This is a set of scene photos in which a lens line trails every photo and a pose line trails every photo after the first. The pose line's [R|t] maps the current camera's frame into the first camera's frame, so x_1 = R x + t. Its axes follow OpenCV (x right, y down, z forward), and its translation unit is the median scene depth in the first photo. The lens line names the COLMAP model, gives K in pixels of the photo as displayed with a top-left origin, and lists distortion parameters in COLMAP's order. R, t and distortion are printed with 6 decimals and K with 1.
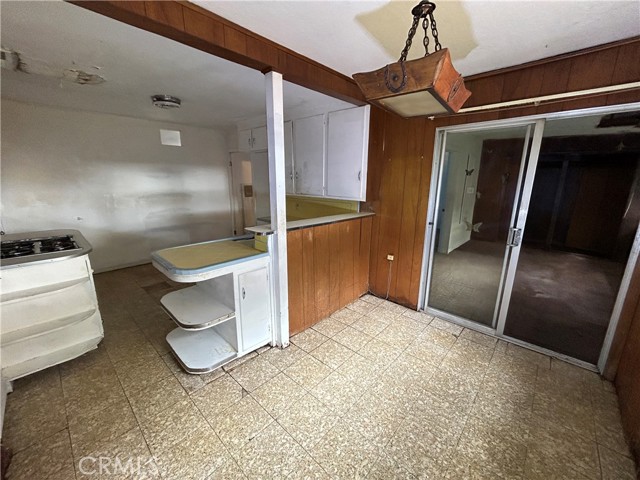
lens RADIAL K [[257.5, 0, 319.3], [0, 257.5, 239.4], [0, 0, 1]] dist [-0.002381, 0.001271]
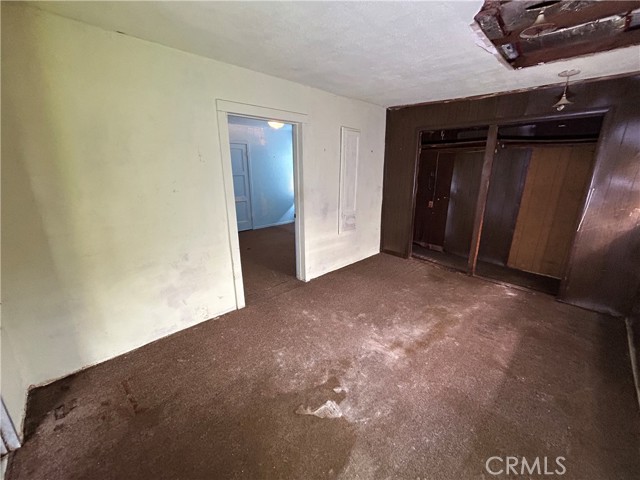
lens RADIAL K [[257.5, 0, 318.6], [0, 257.5, 238.9], [0, 0, 1]] dist [-0.002381, 0.001271]
pose [[0.998518, -0.000547, -0.054423, 0.725535], [0.002730, 0.999194, 0.040046, -0.101024], [0.054357, -0.040135, 0.997715, 0.442512]]
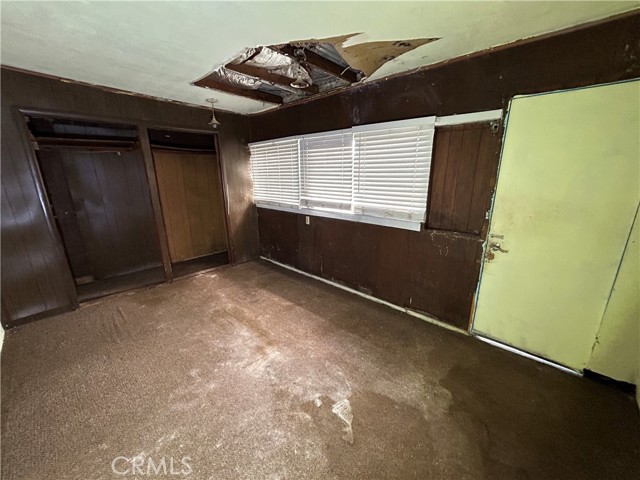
lens RADIAL K [[257.5, 0, 318.3], [0, 257.5, 239.3], [0, 0, 1]] dist [-0.002381, 0.001271]
pose [[-0.006439, -0.275036, 0.961412, 0.405402], [0.235681, 0.933931, 0.268752, -0.186425], [-0.971809, 0.228317, 0.058808, 0.786980]]
